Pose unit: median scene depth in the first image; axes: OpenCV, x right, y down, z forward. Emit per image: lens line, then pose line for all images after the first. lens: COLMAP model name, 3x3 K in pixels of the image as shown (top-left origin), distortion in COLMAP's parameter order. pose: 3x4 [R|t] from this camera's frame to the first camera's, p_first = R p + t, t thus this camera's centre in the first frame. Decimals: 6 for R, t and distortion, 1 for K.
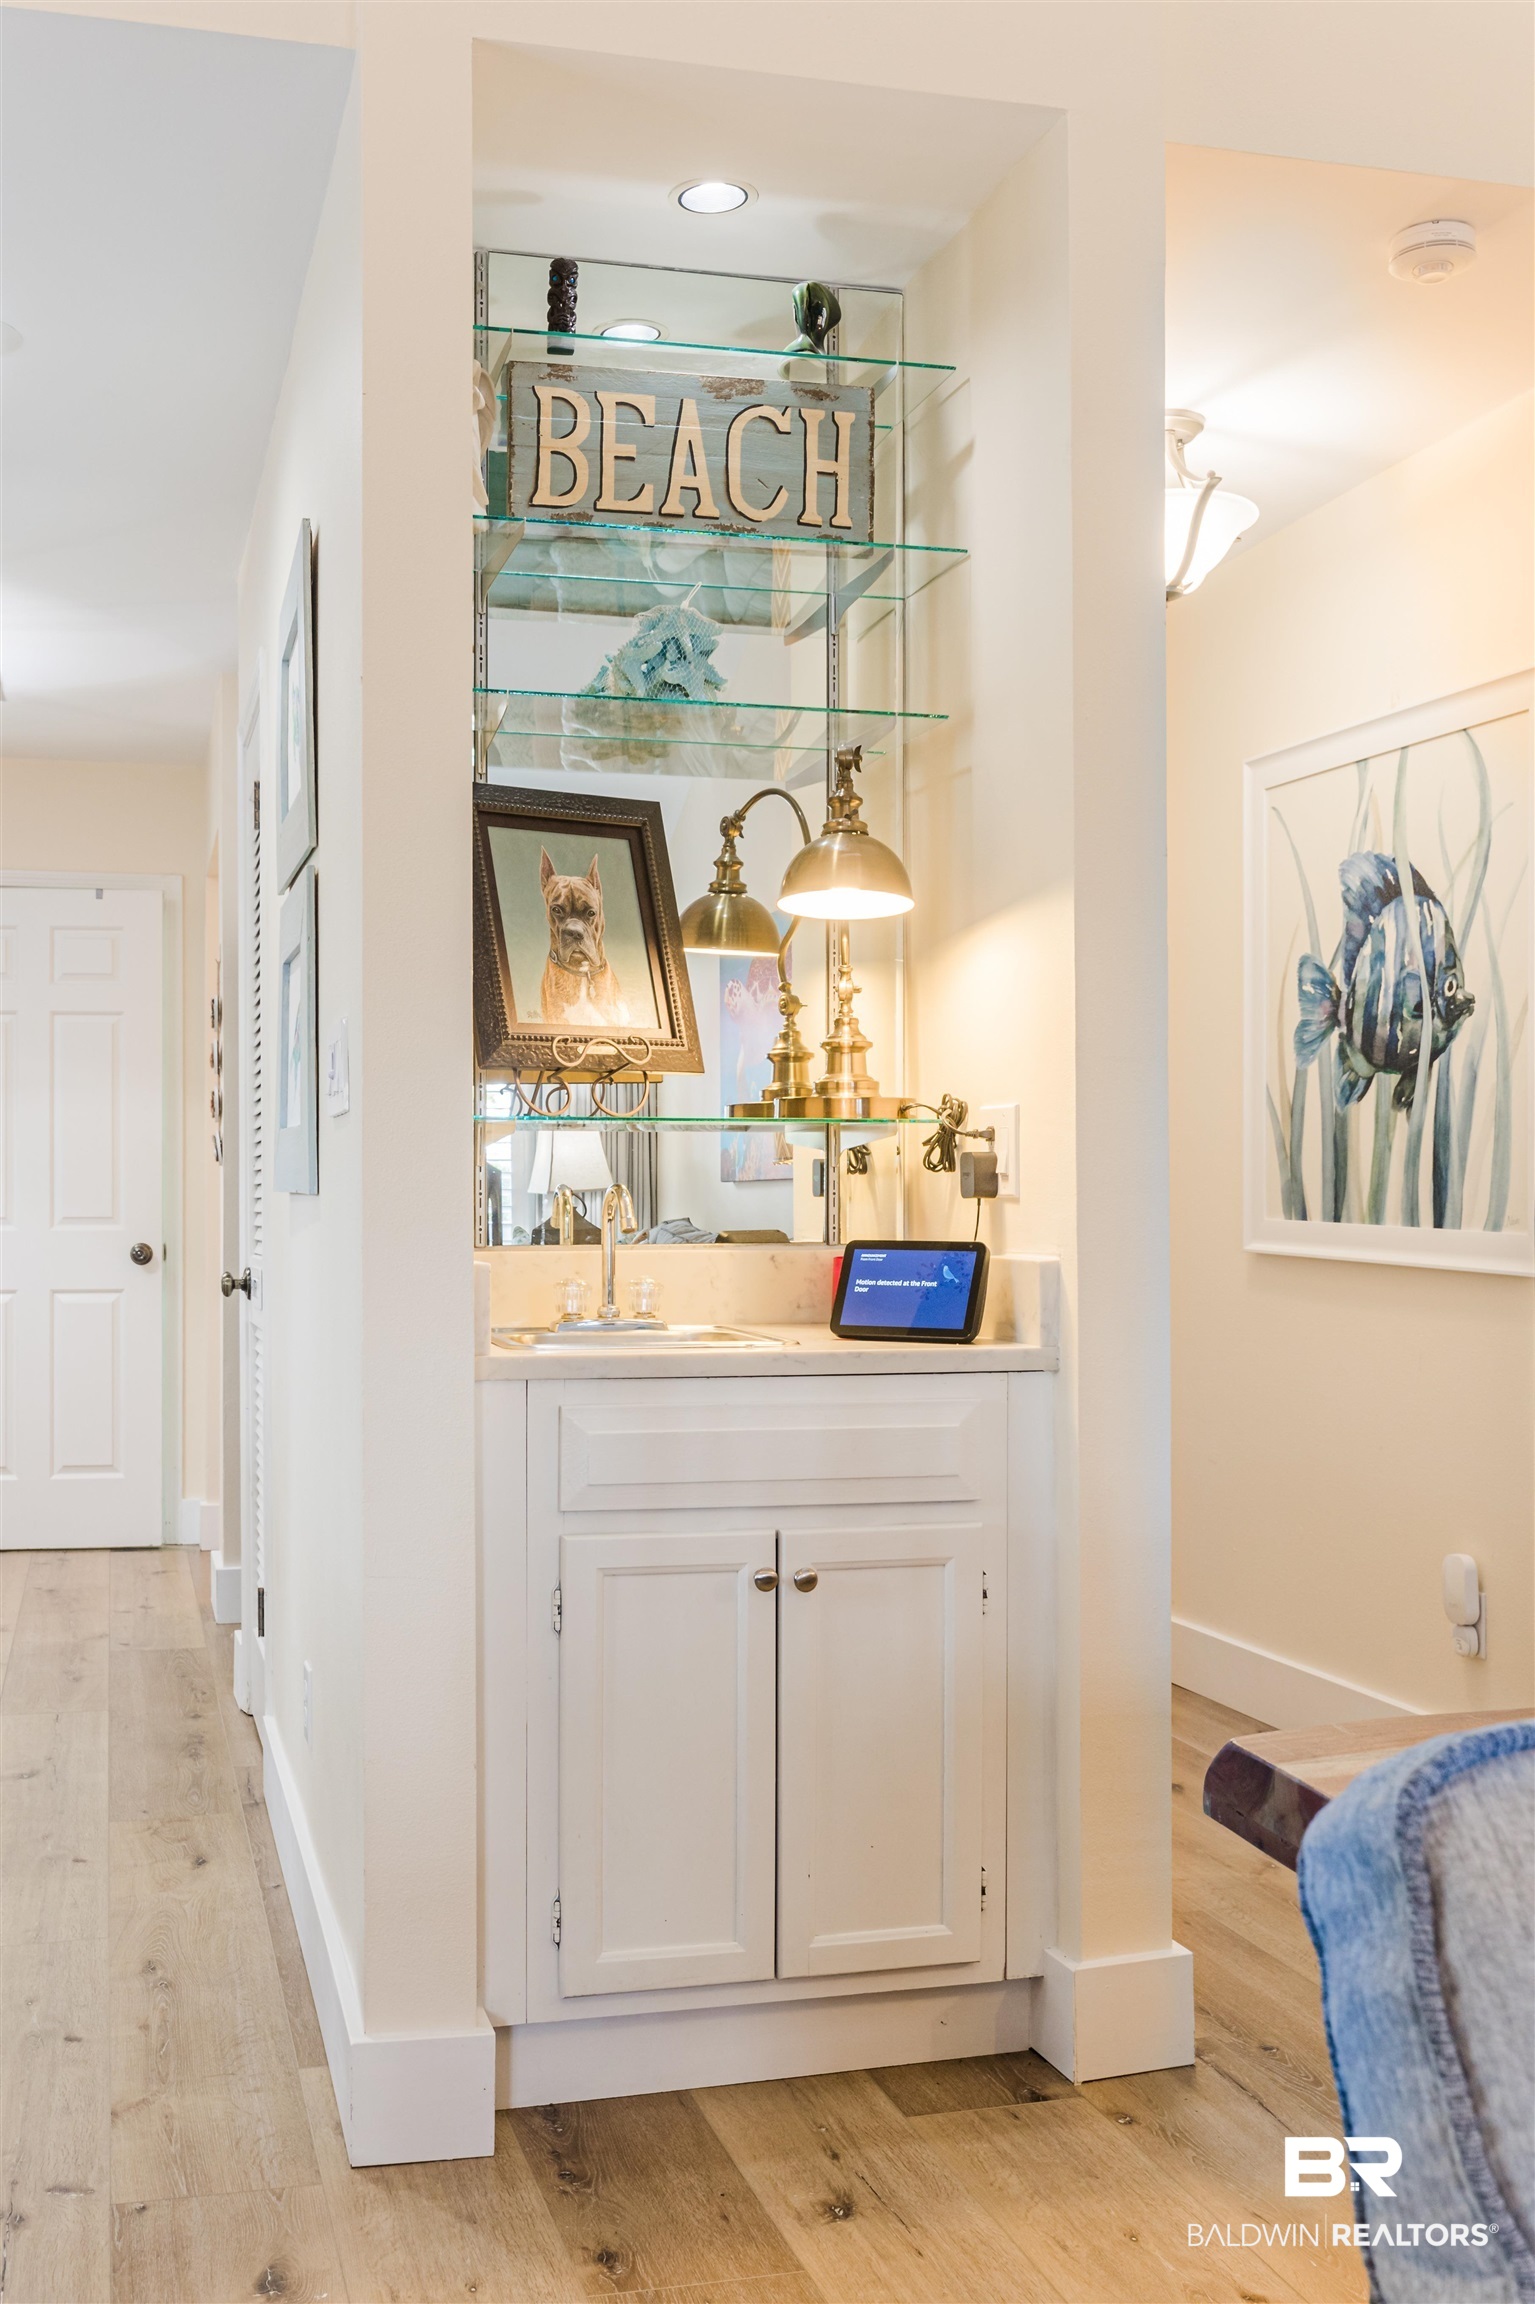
lens RADIAL K [[2307.0, 0, 752.2], [0, 2307.0, 1161.3], [0, 0, 1]] dist [0.002862, 0.000000]
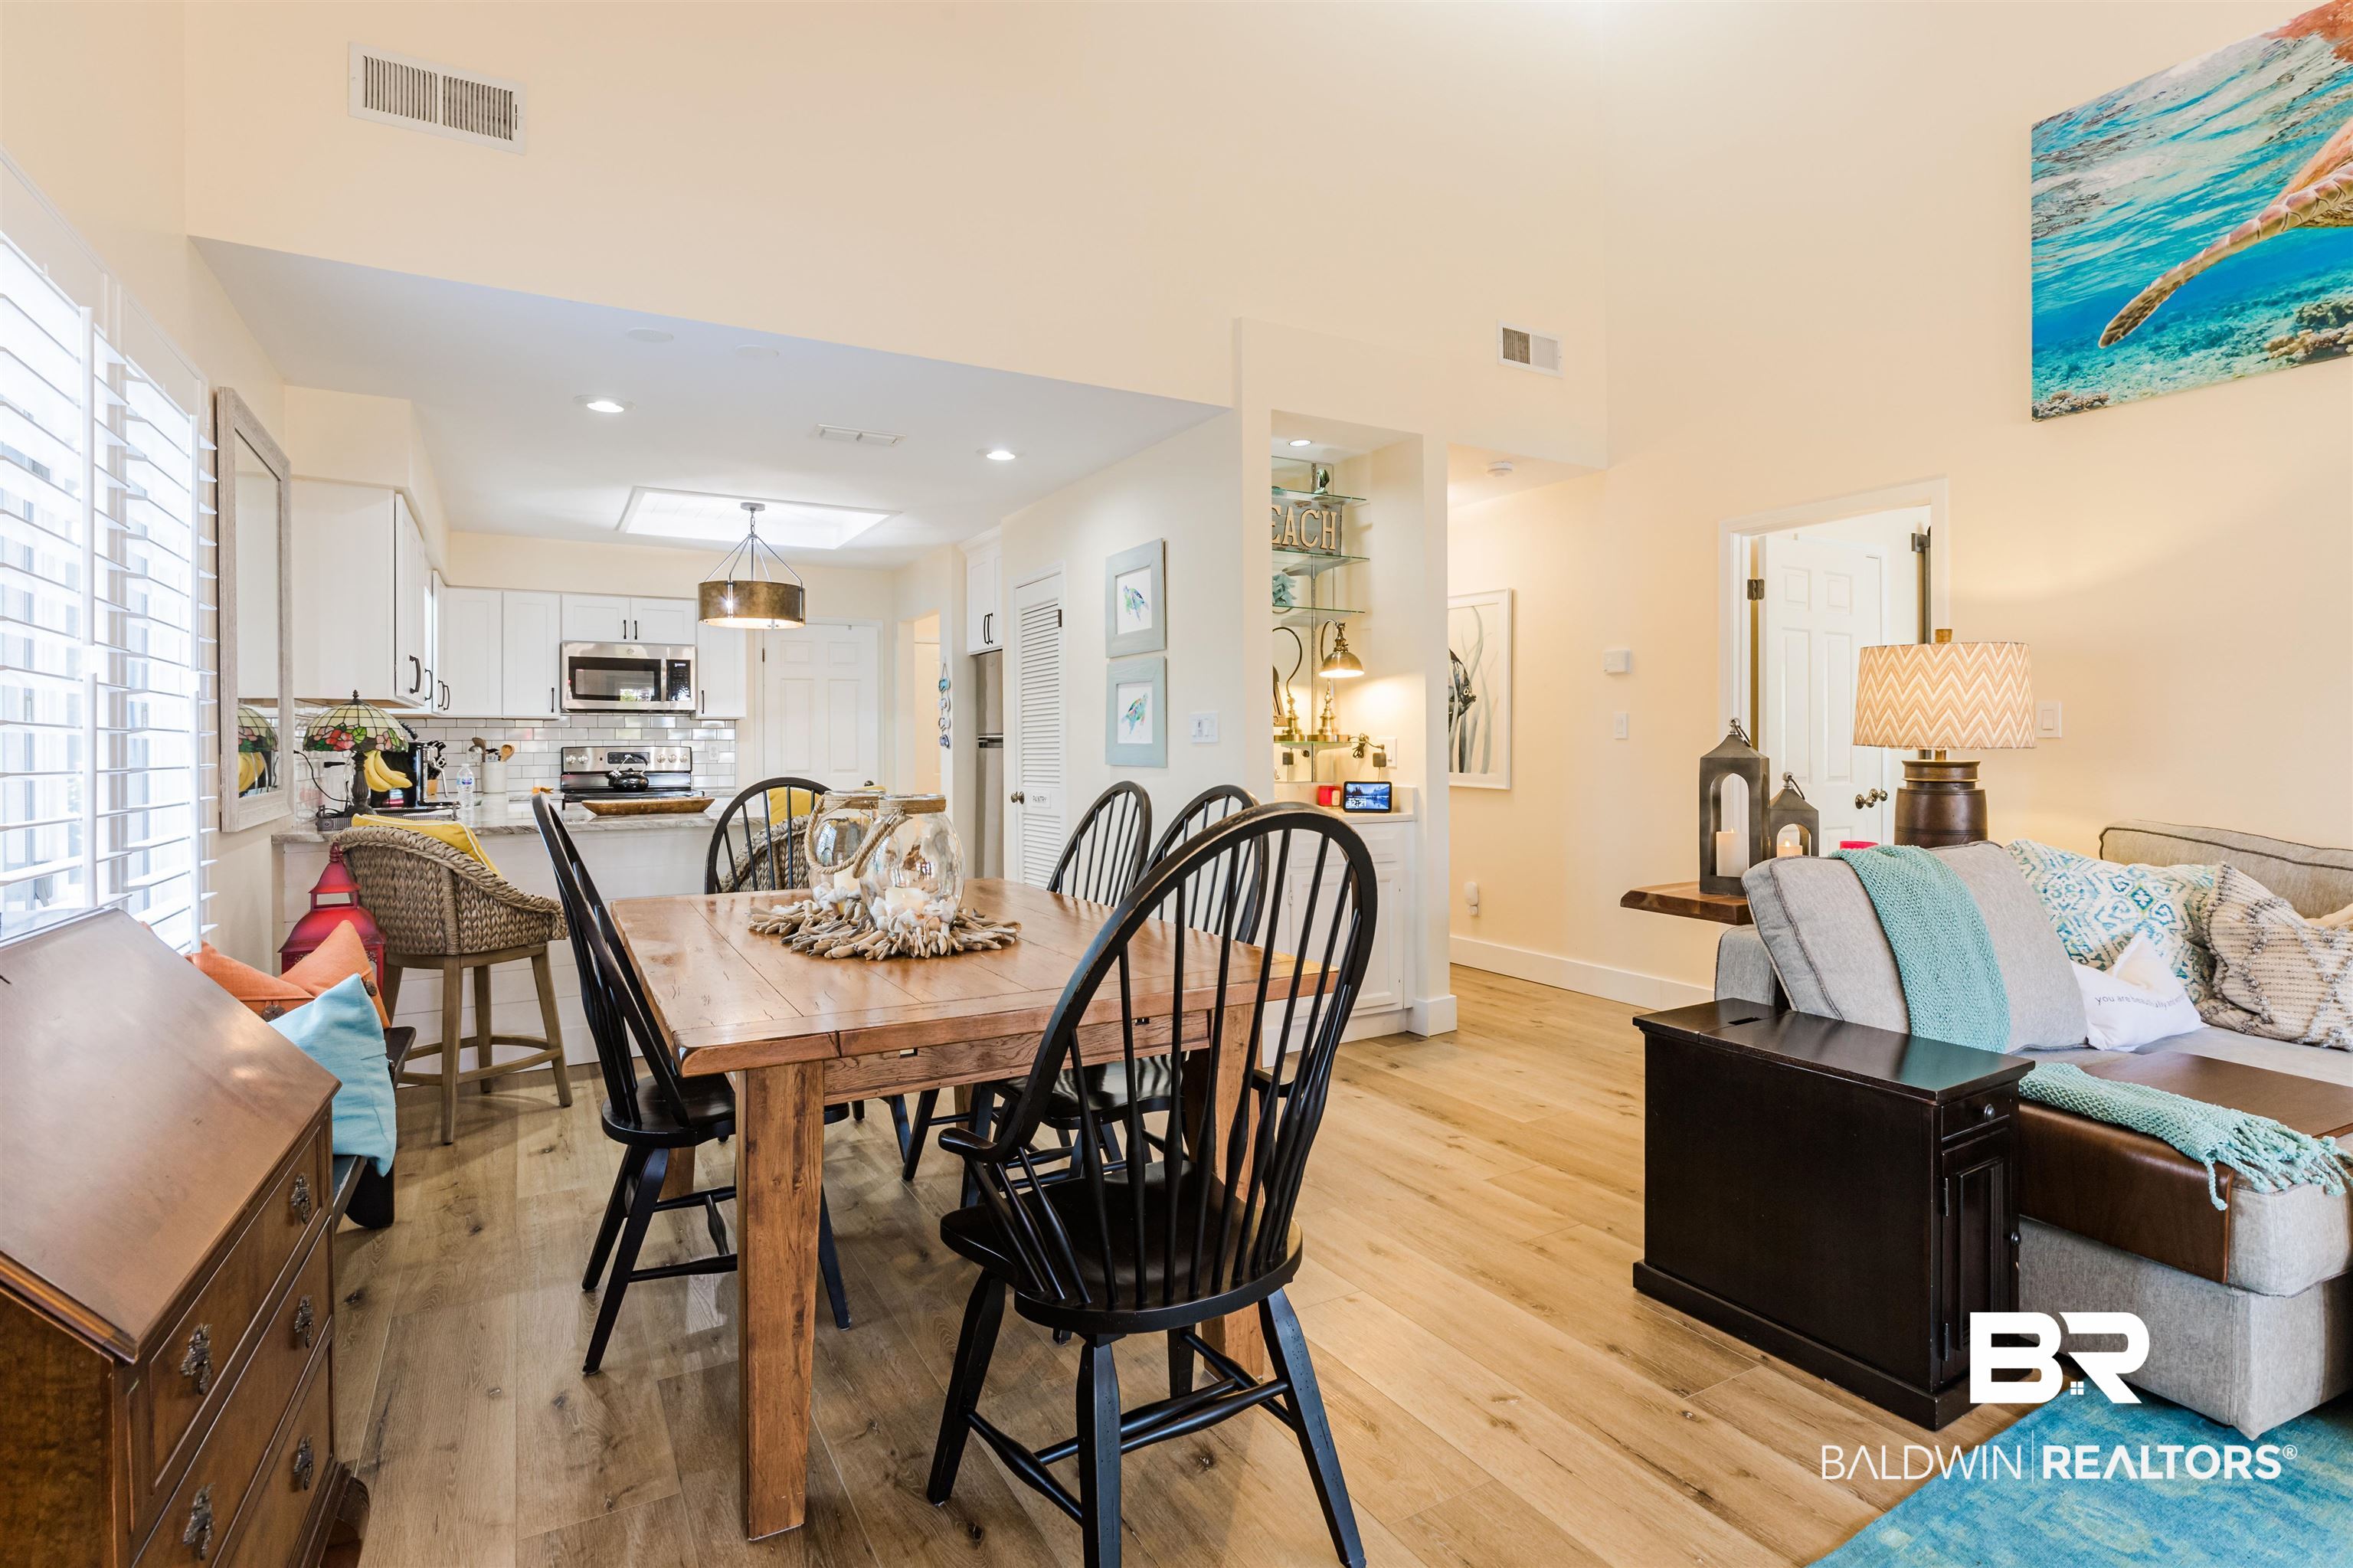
lens RADIAL K [[1155.3, 0, 1171.6], [0, 1155.3, 747.2], [0, 0, 1]] dist [-0.003866, 0.002194]
pose [[0.970950, -0.002624, 0.239269, -0.541586], [-0.001087, 0.999881, 0.015378, -0.034928], [-0.239281, -0.015192, 0.970831, -0.451153]]
